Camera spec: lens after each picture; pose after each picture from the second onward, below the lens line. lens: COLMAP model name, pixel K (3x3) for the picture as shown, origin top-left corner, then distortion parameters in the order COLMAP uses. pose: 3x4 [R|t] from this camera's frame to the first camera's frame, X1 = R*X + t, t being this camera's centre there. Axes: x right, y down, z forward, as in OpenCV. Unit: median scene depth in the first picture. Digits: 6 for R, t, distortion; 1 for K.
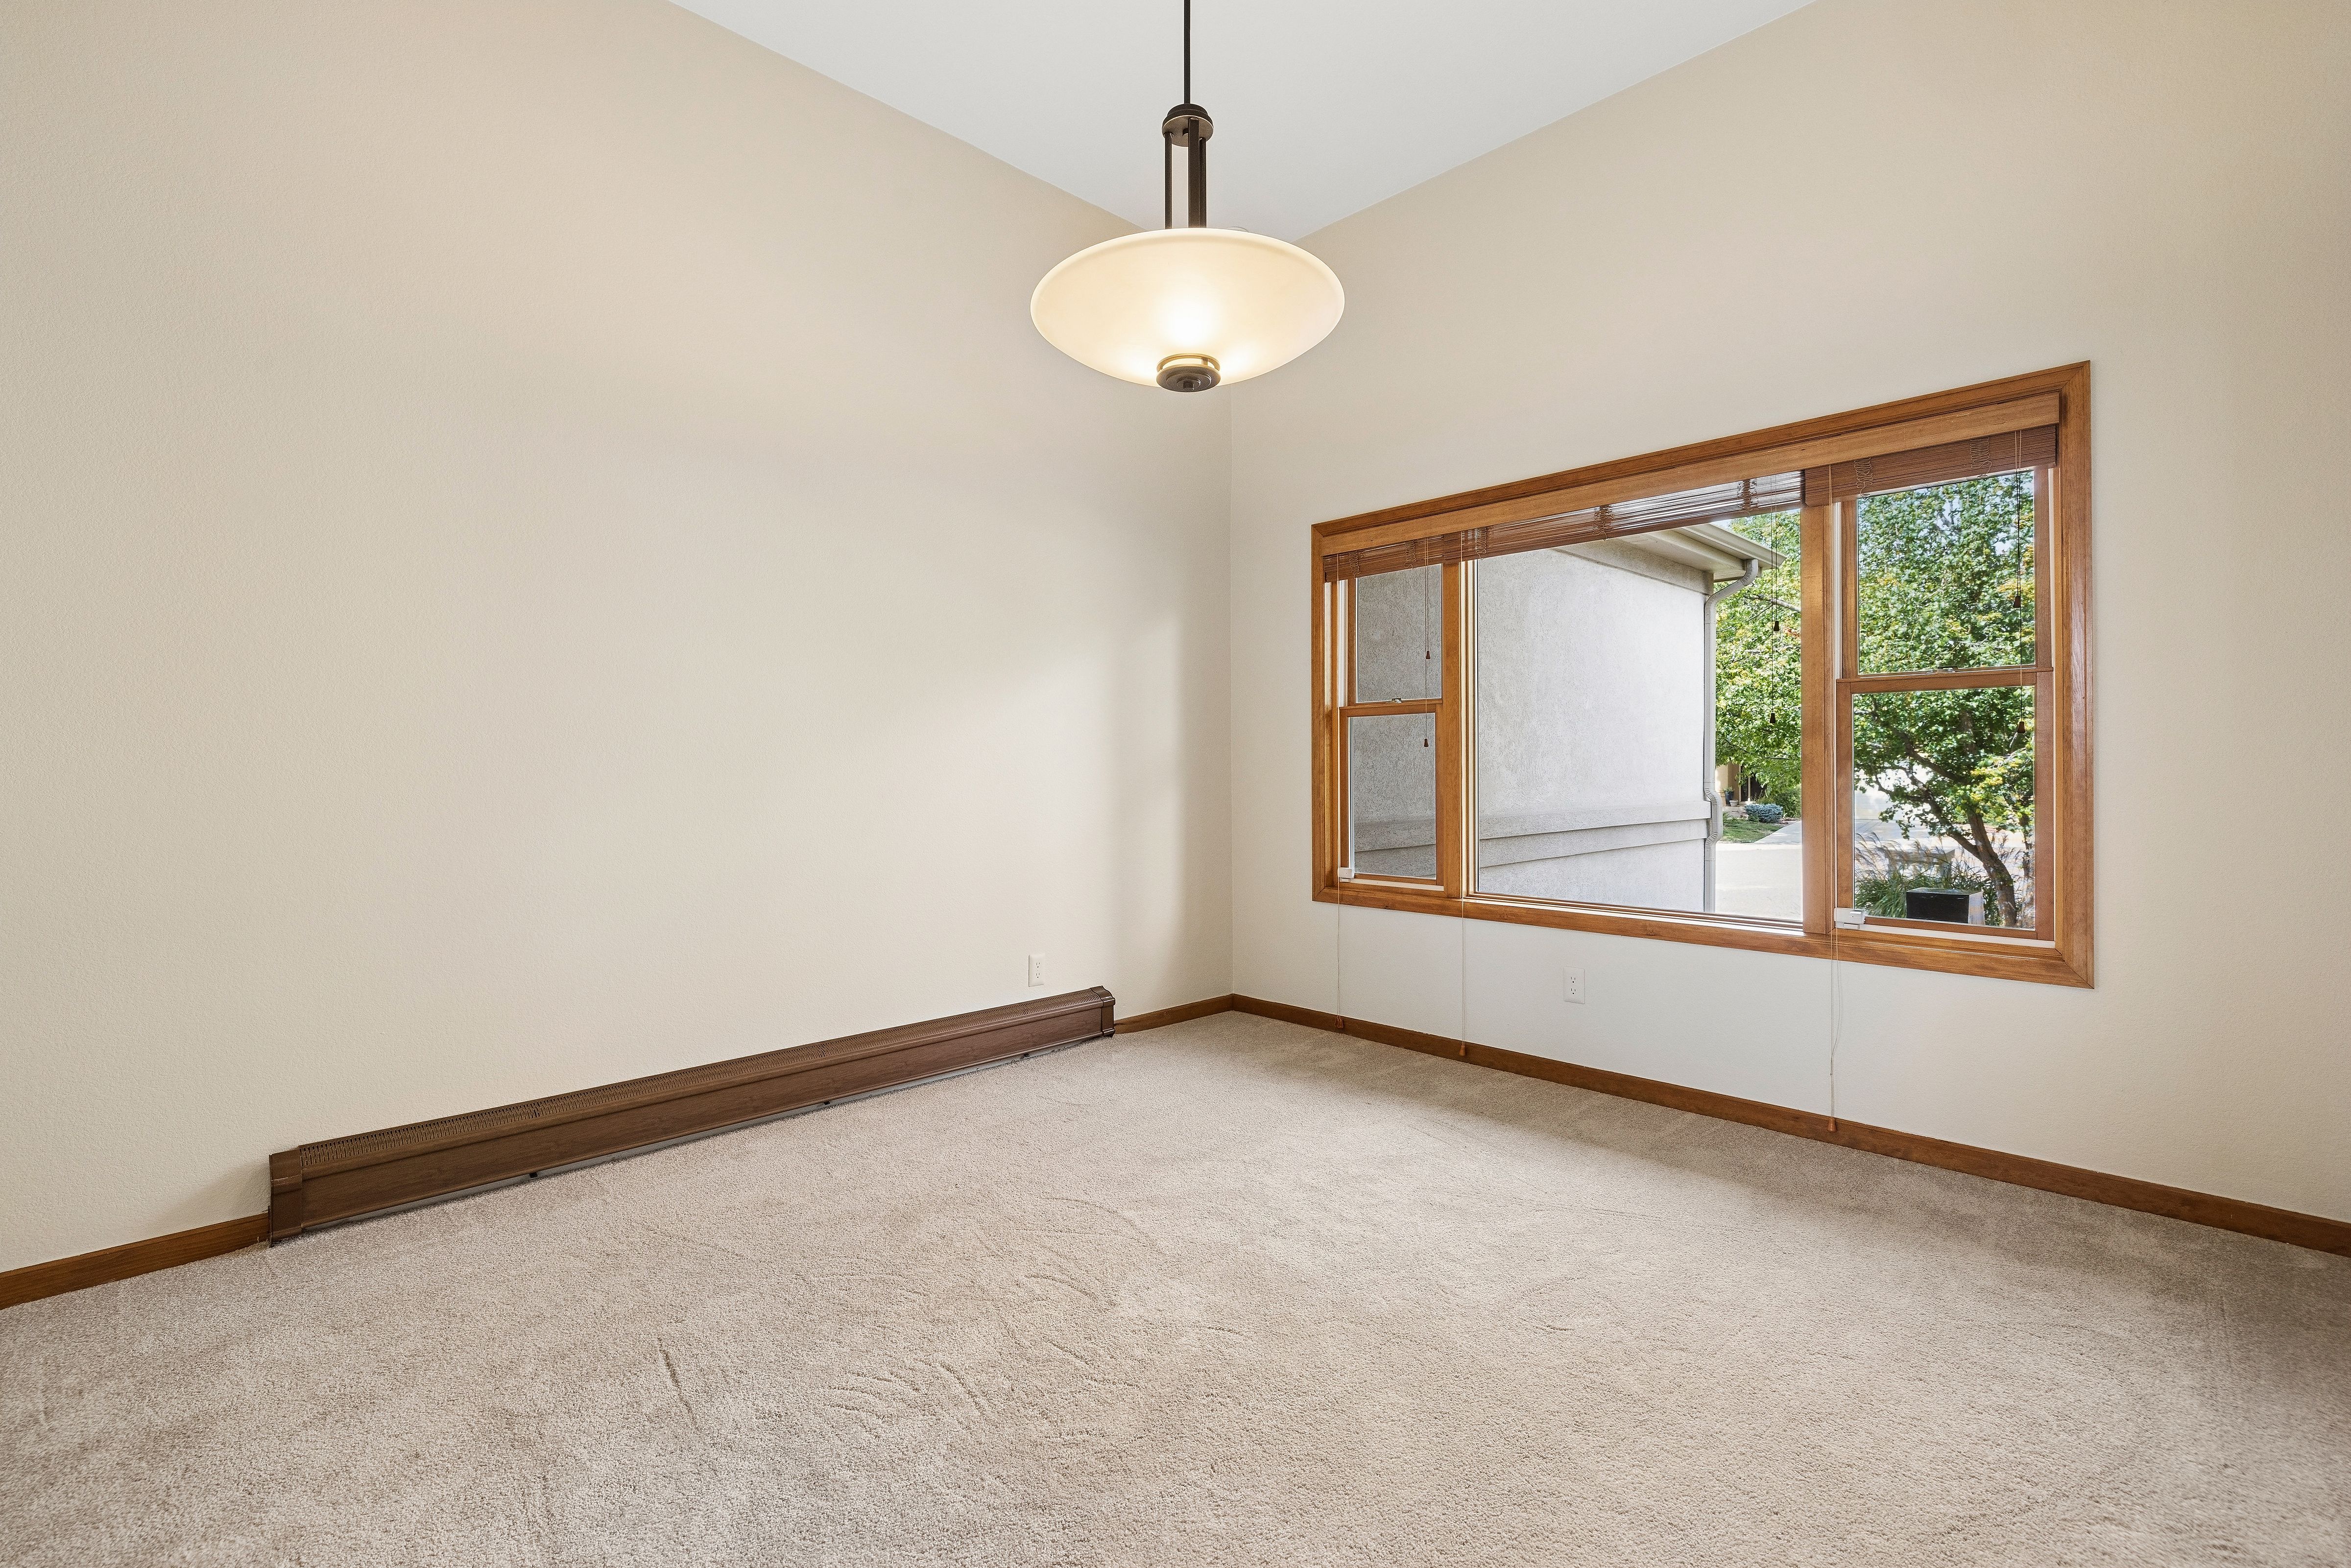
lens RADIAL K [[1052.6, 0, 1167.4], [0, 1052.6, 782.3], [0, 0, 1]] dist [-0.009955, 0.004935]
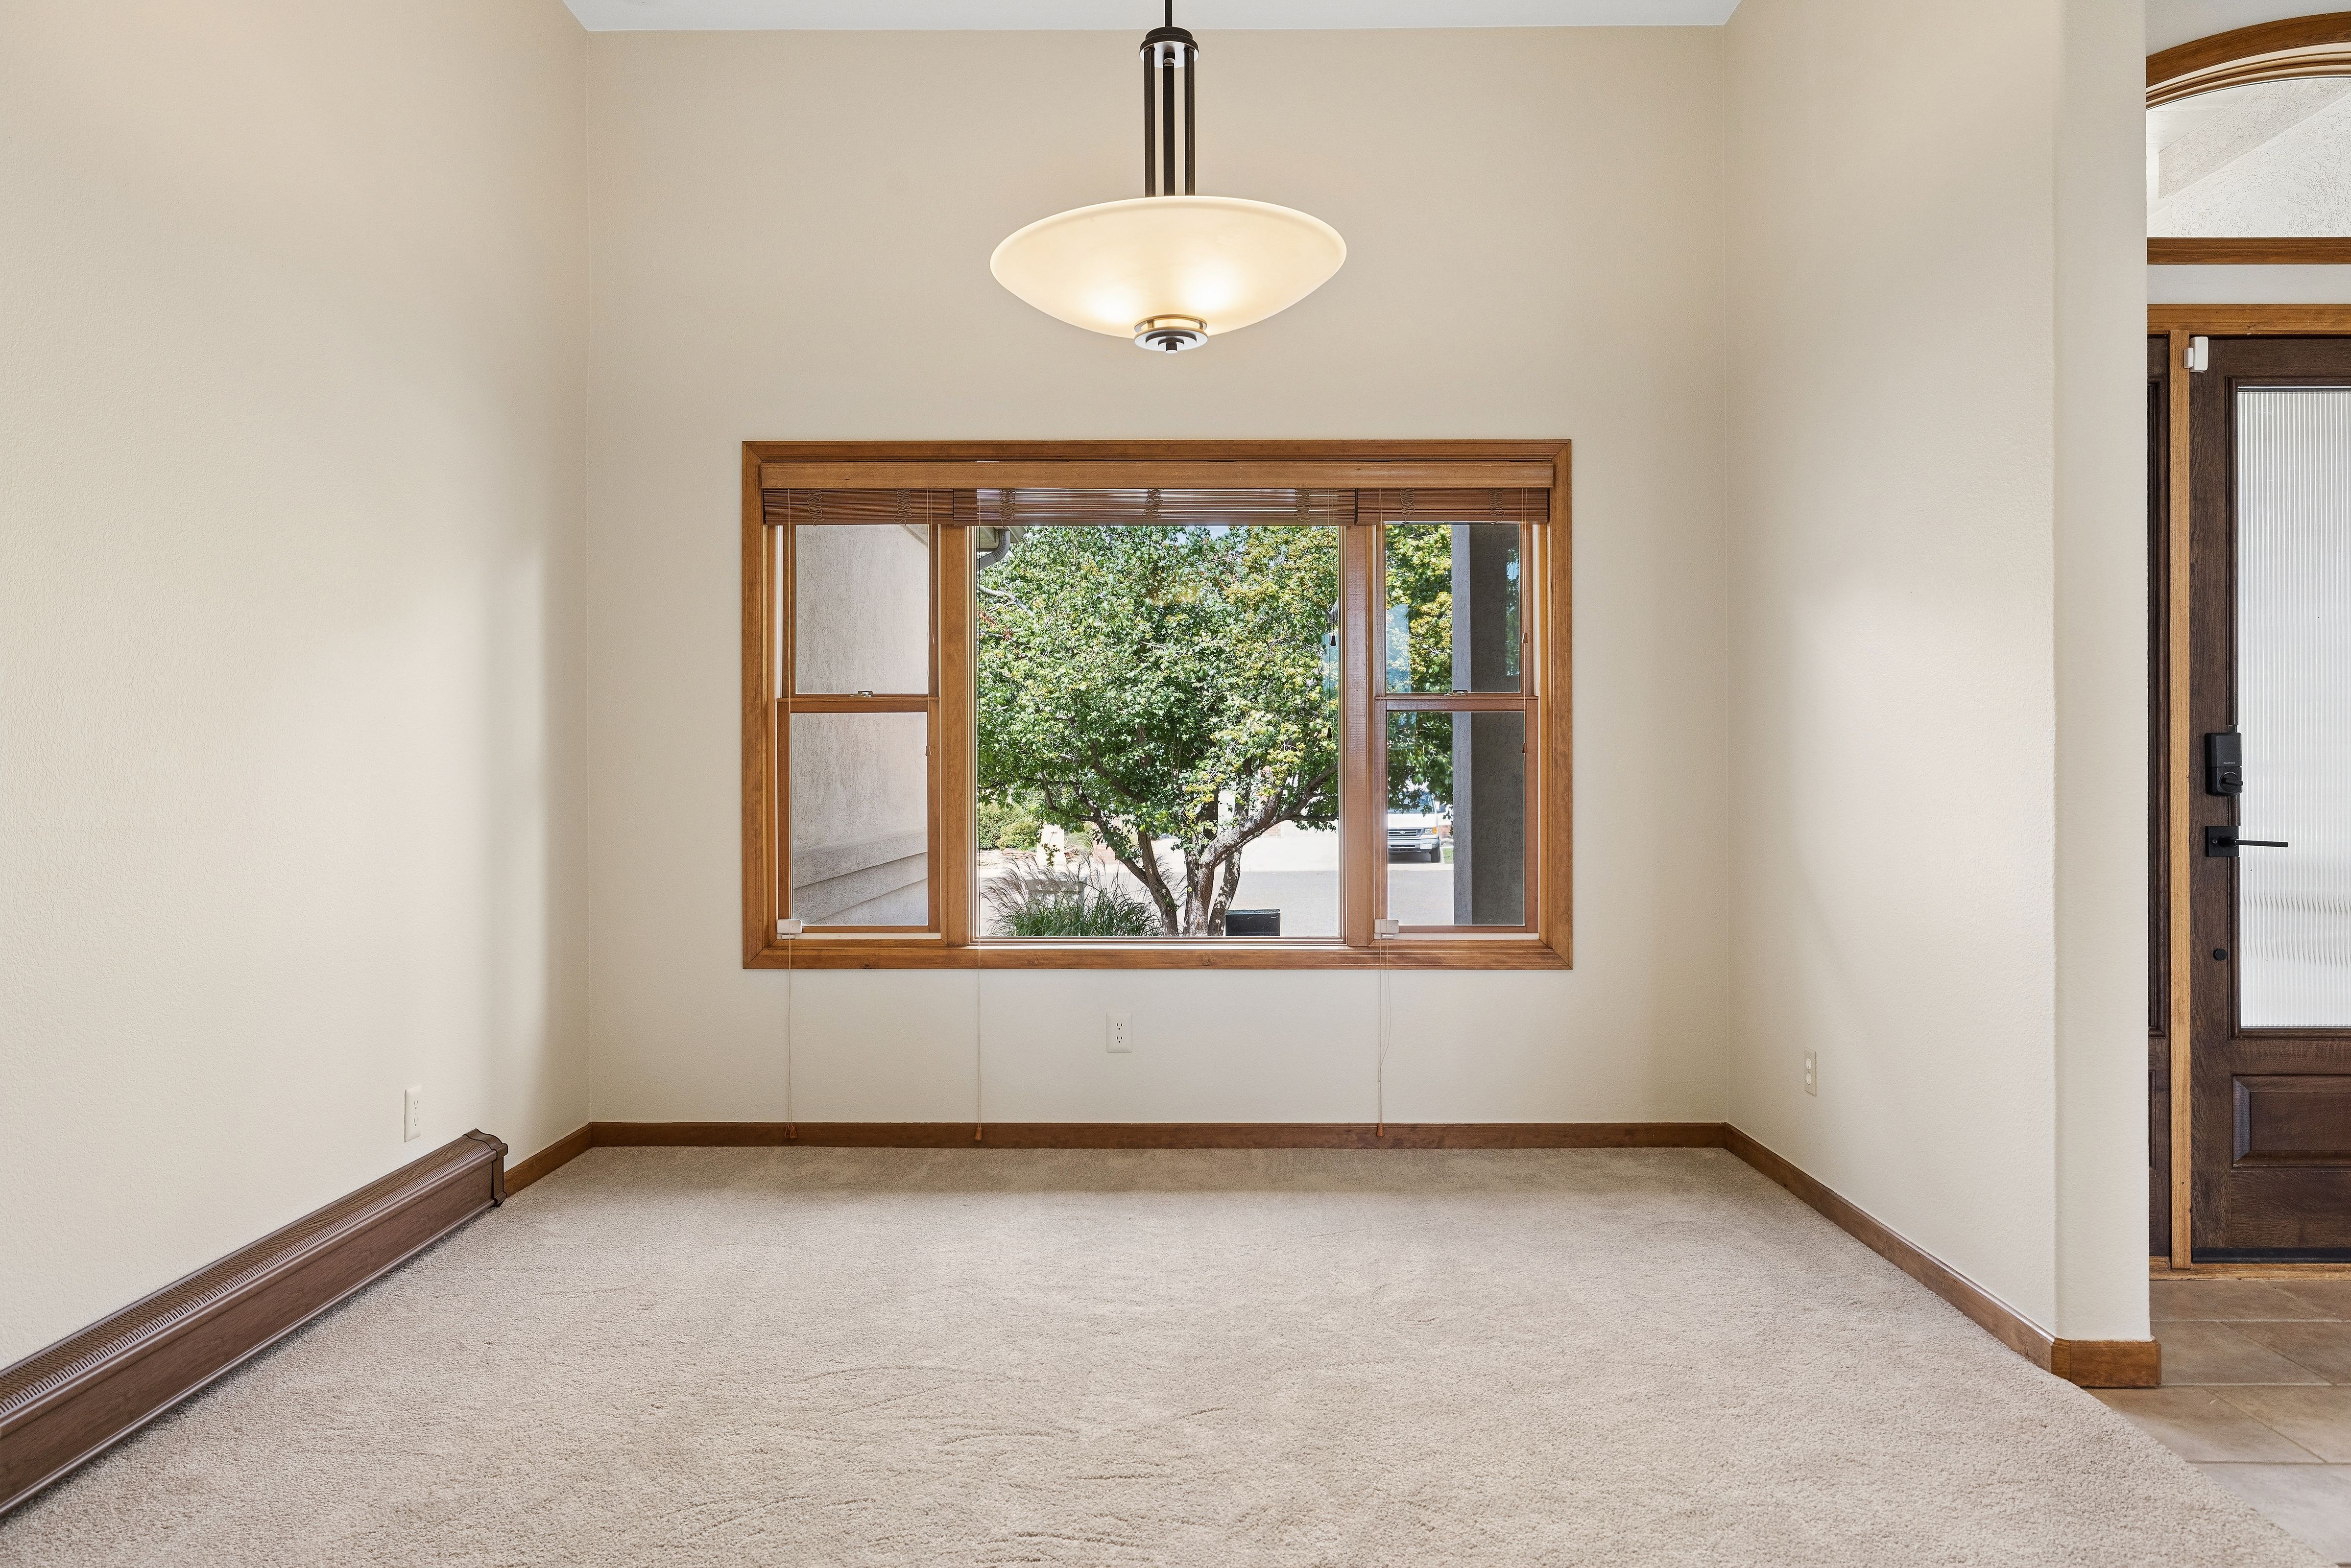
lens RADIAL K [[1615.0, 0, 1173.8], [0, 1615.0, 802.5], [0, 0, 1]] dist [0.000913, 0.001393]
pose [[0.699617, -0.008844, 0.714463, -0.493890], [0.009343, 0.999951, 0.003230, -0.001258], [-0.714457, 0.004415, 0.699666, 0.027955]]
